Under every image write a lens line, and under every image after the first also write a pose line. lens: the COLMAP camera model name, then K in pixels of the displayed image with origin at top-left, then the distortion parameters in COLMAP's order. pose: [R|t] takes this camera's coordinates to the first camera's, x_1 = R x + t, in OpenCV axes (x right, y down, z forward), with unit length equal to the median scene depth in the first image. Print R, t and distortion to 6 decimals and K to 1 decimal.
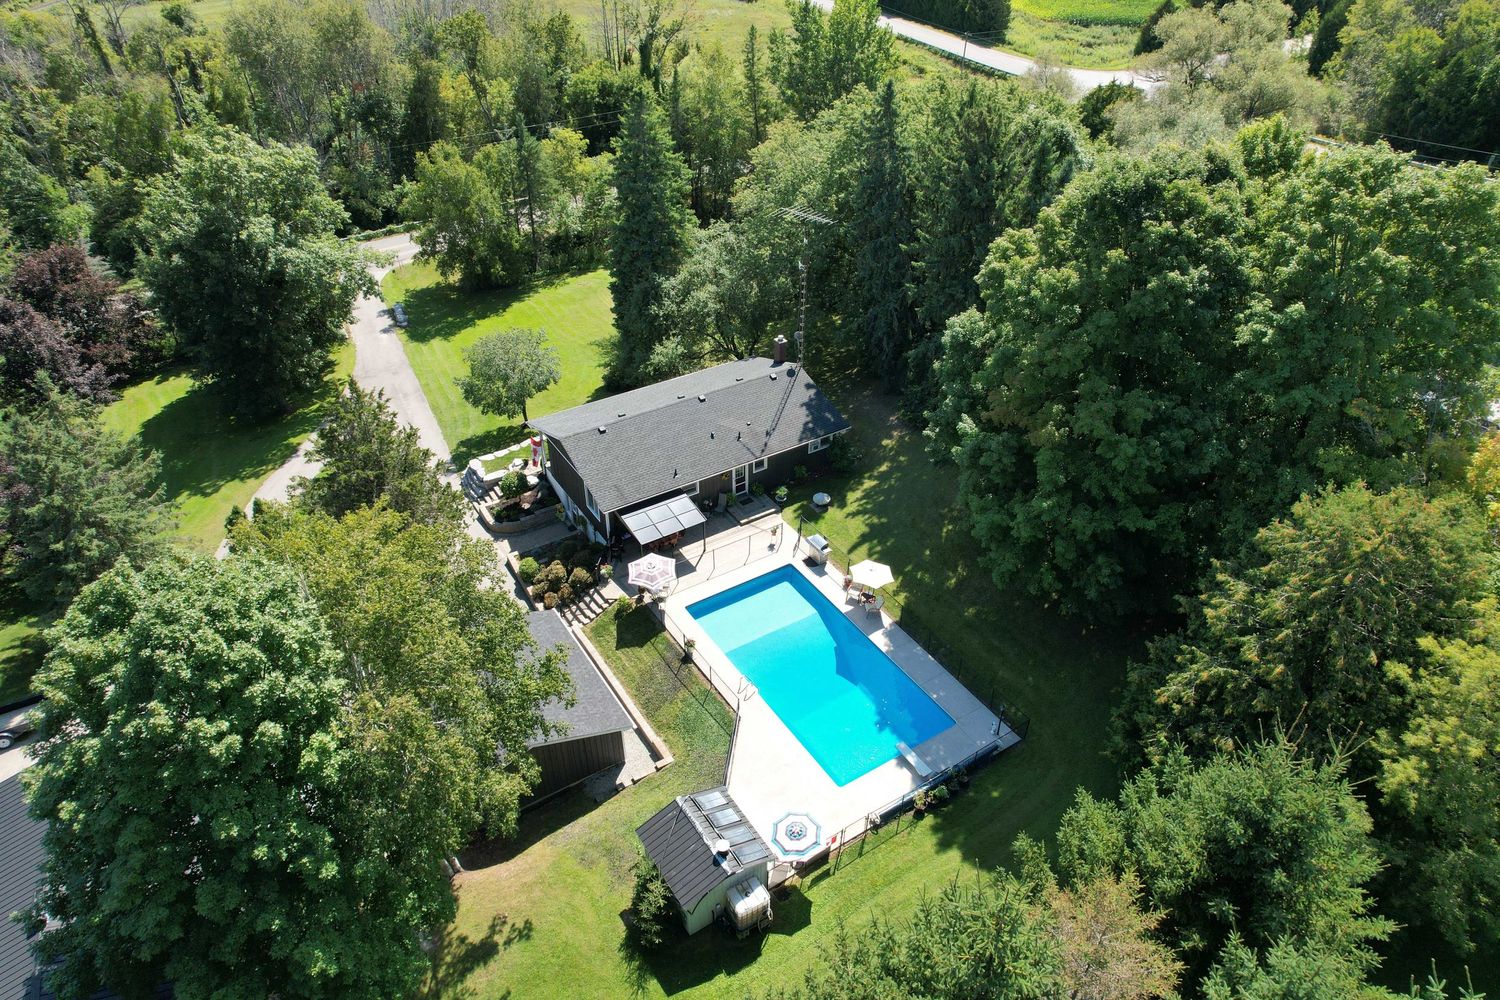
lens RADIAL K [[955.5, 0, 757.0], [0, 955.5, 503.4], [0, 0, 1]] dist [-0.077044, 0.067535]
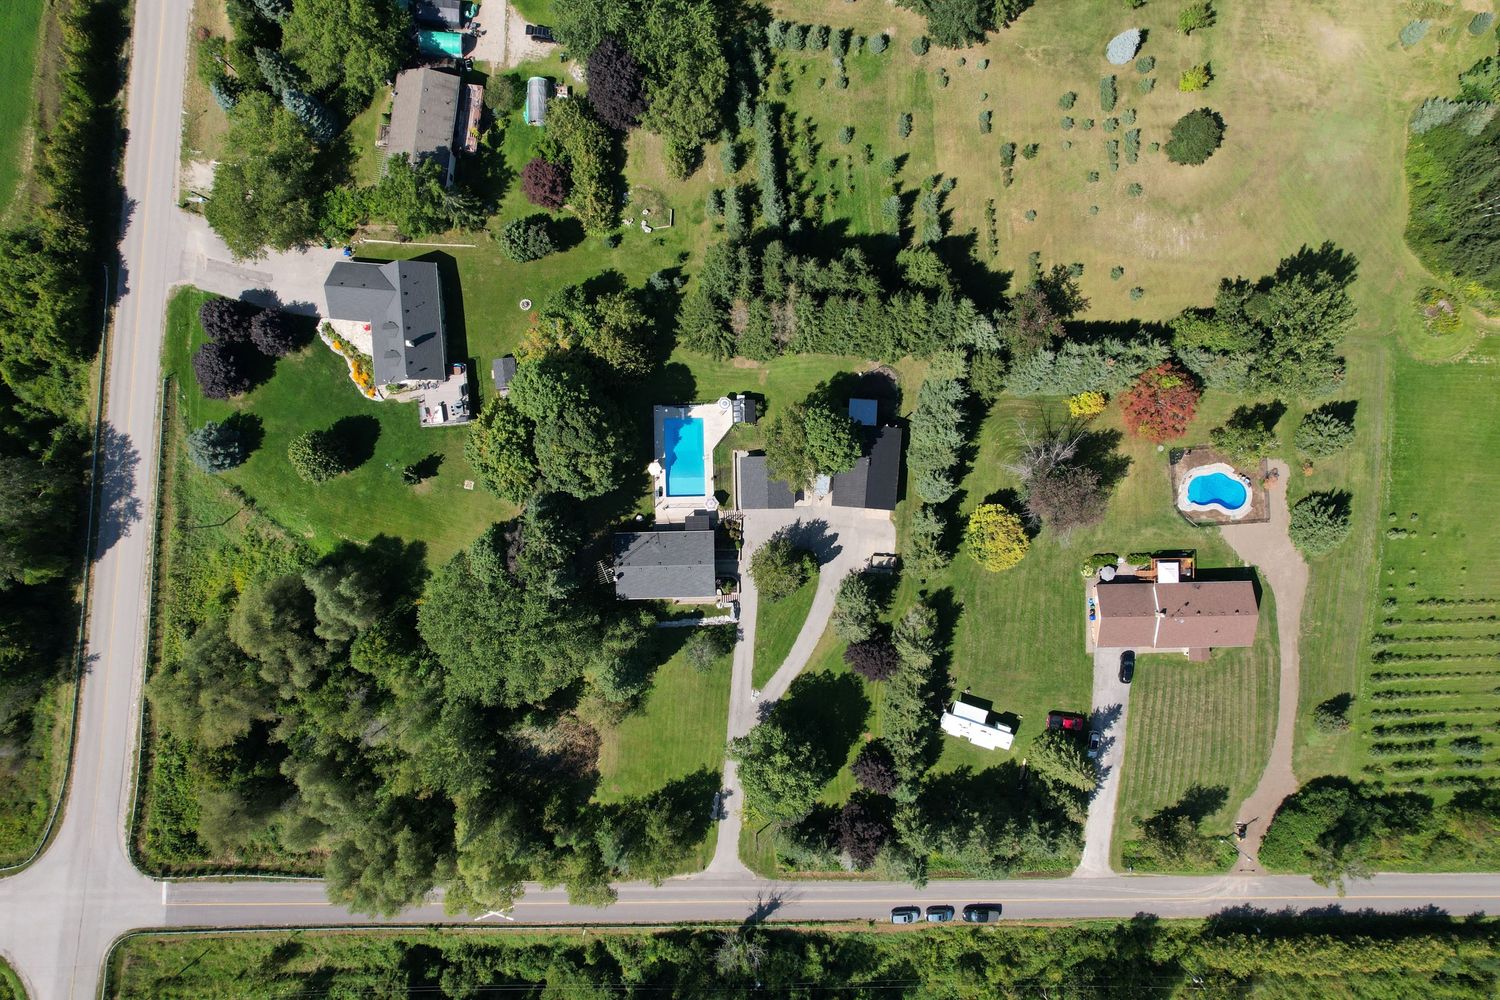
lens RADIAL K [[955.5, 0, 757.0], [0, 955.5, 503.4], [0, 0, 1]] dist [-0.077044, 0.067535]
pose [[-0.853371, -0.521291, -0.003834, -0.234917], [0.303380, -0.502597, 0.809541, -2.596183], [-0.423933, 0.689675, 0.587051, -1.028167]]
